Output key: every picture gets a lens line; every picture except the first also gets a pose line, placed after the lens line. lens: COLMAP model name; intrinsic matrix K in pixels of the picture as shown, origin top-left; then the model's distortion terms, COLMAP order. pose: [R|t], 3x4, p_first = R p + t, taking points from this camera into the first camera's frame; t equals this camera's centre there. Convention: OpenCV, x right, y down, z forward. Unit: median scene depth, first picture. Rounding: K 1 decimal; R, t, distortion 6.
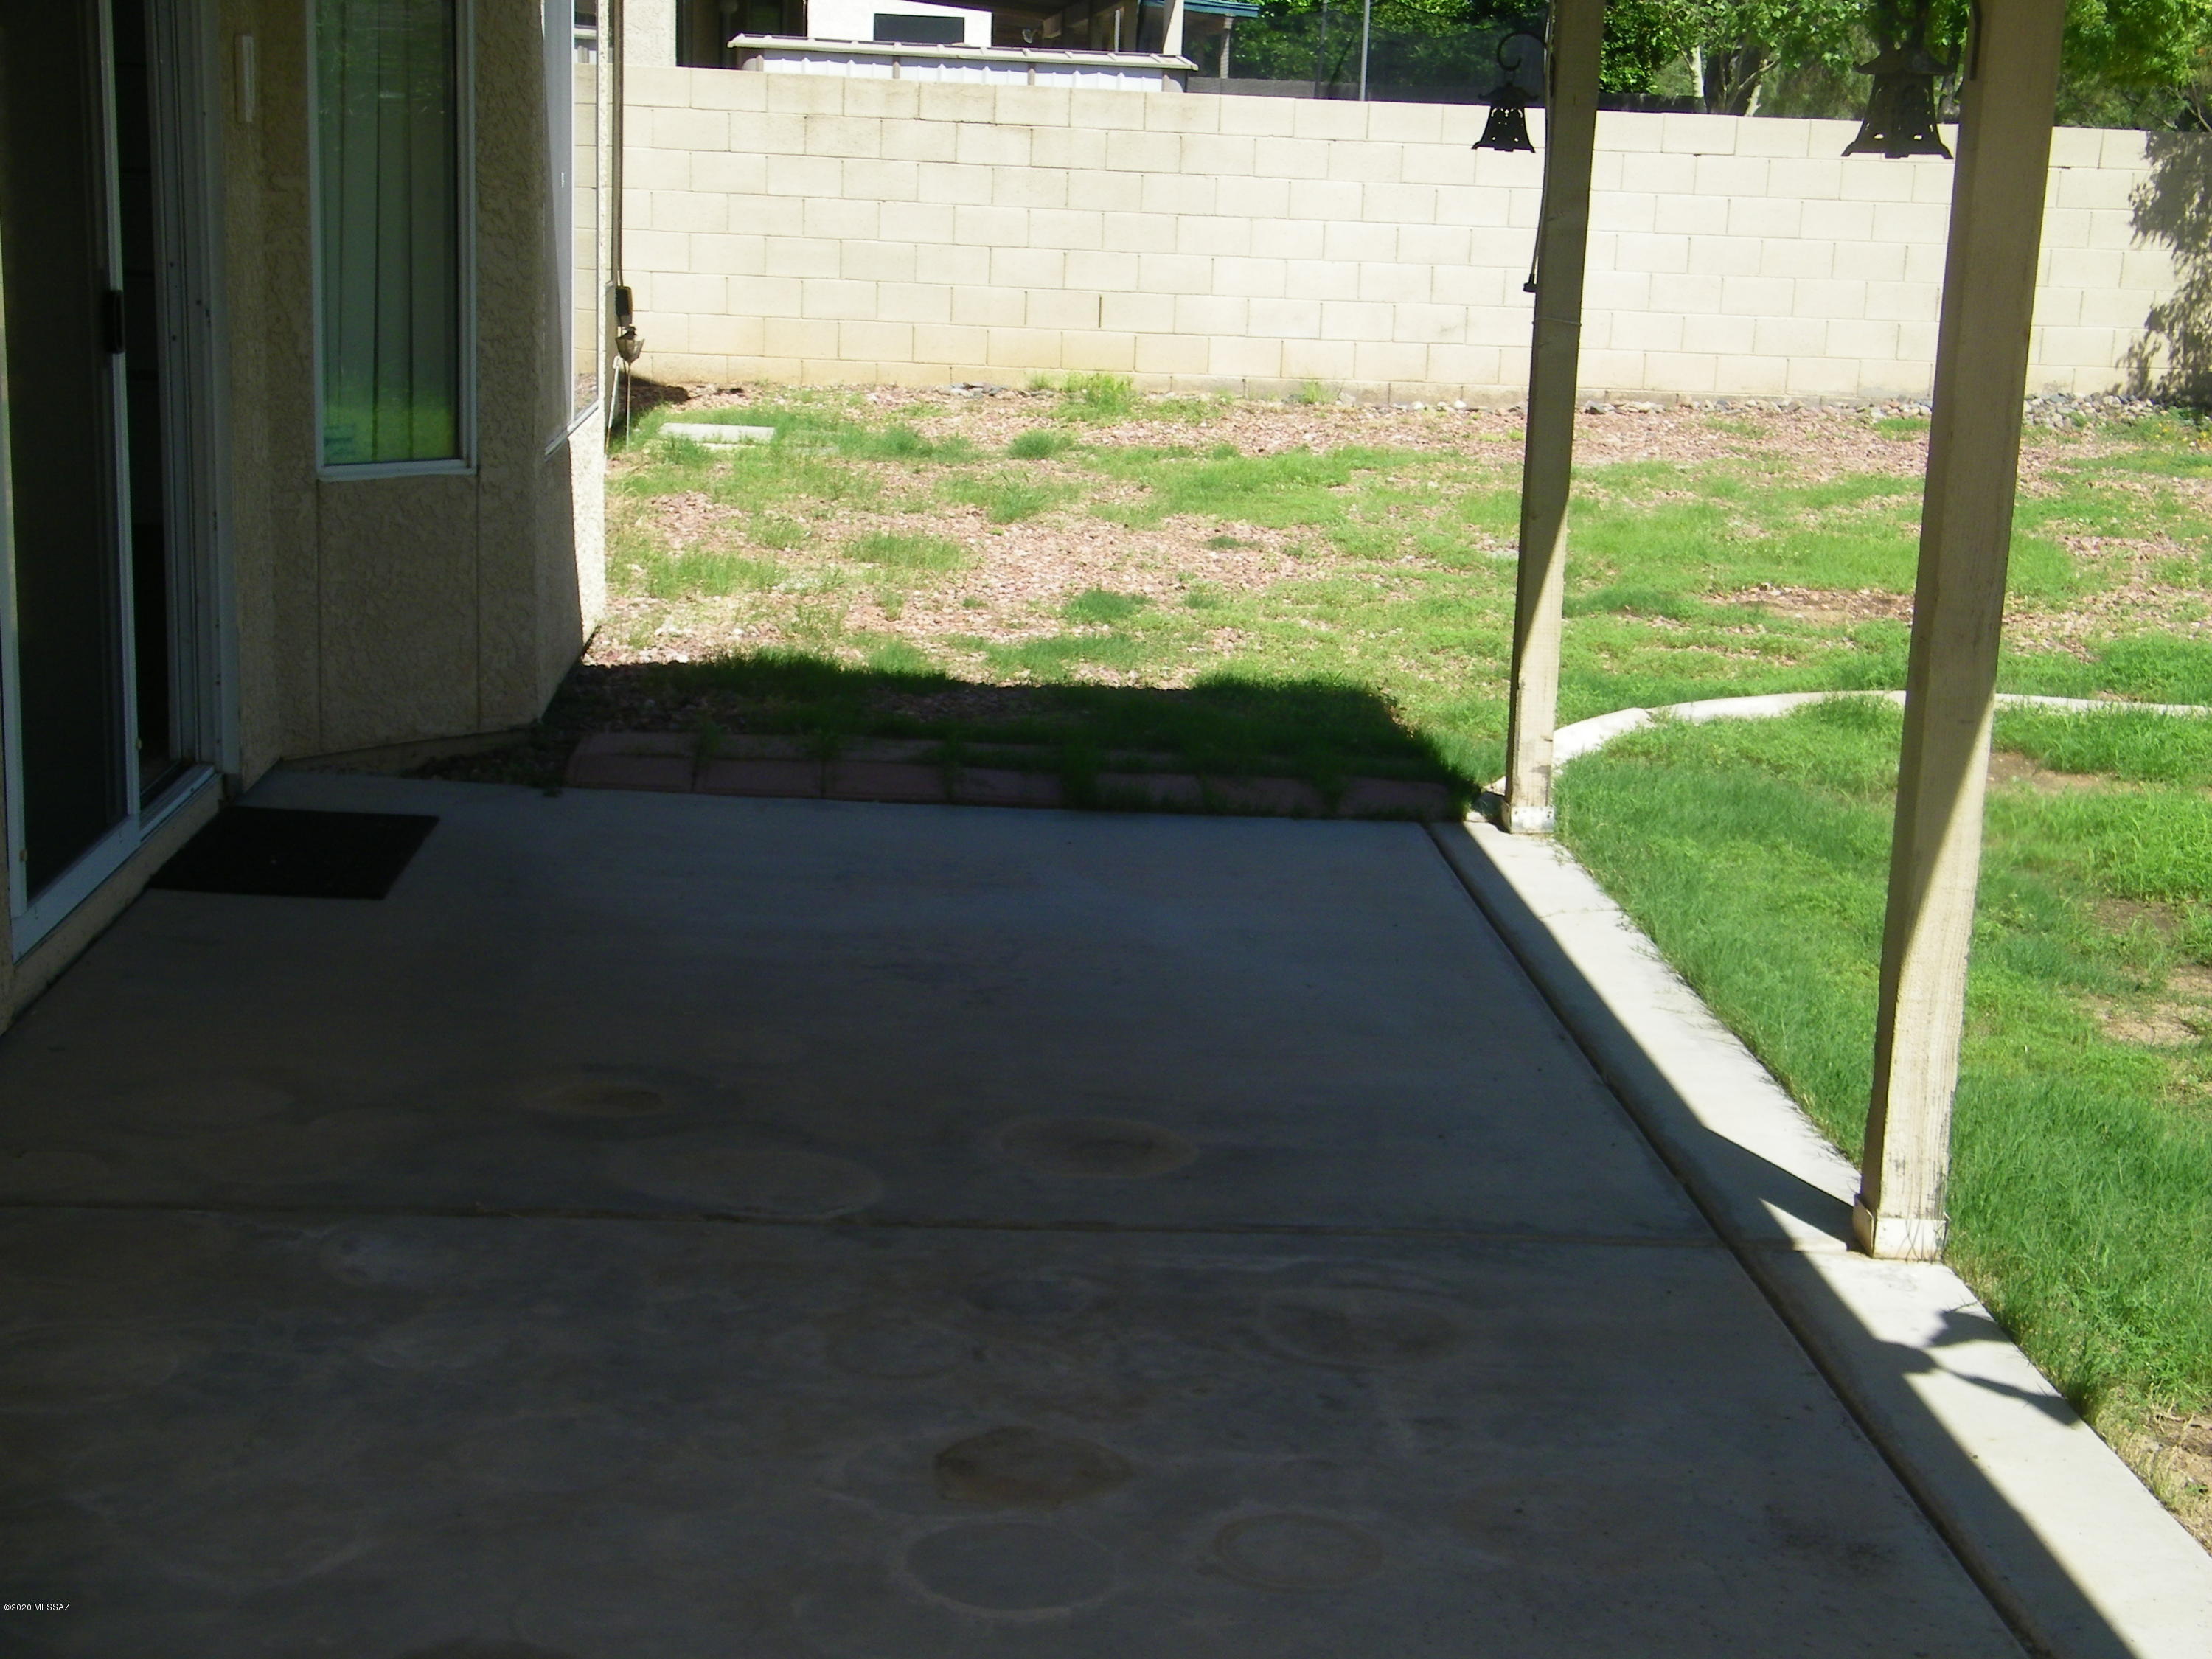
lens RADIAL K [[3307.9, 0, 1106.0], [0, 3307.9, 829.5], [0, 0, 1]] dist [0.143156, 0.026538]
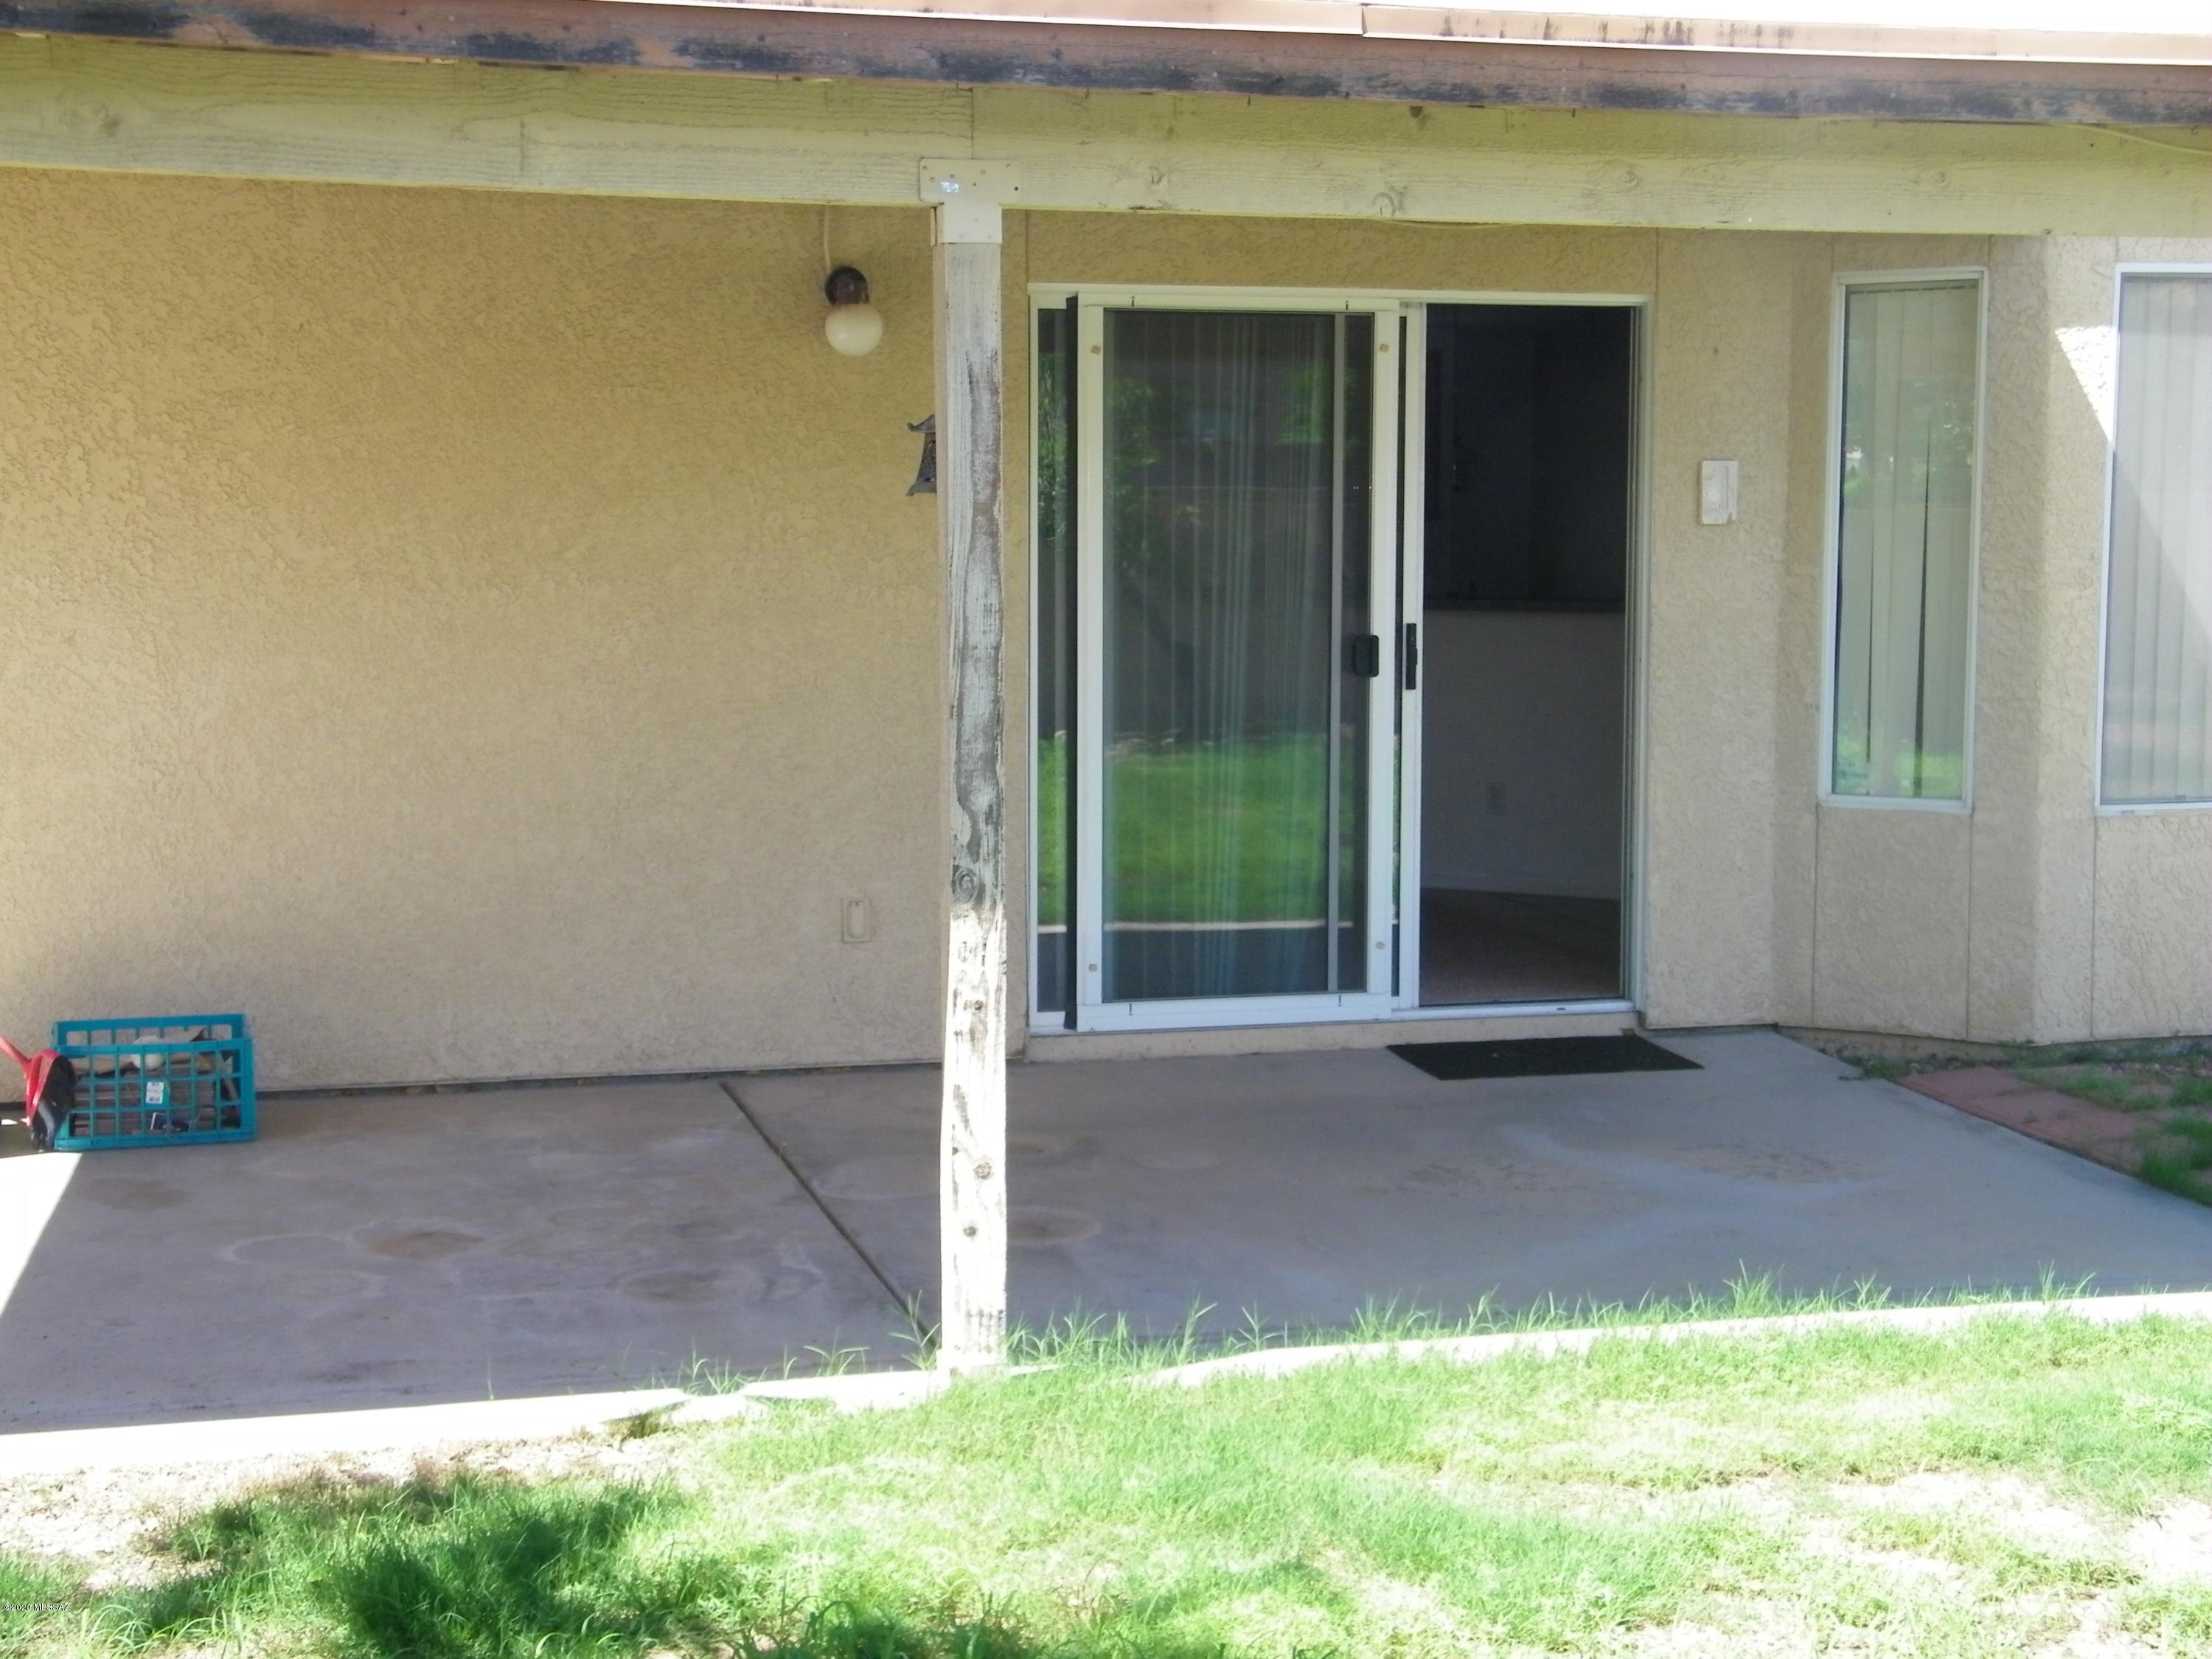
lens RADIAL K [[3307.9, 0, 1106.0], [0, 3307.9, 829.5], [0, 0, 1]] dist [0.143156, 0.026538]
pose [[0.184542, 0.063796, -0.980752, 0.902253], [-0.200567, 0.979336, 0.025965, -0.072707], [0.962142, 0.191915, 0.193524, 0.496481]]
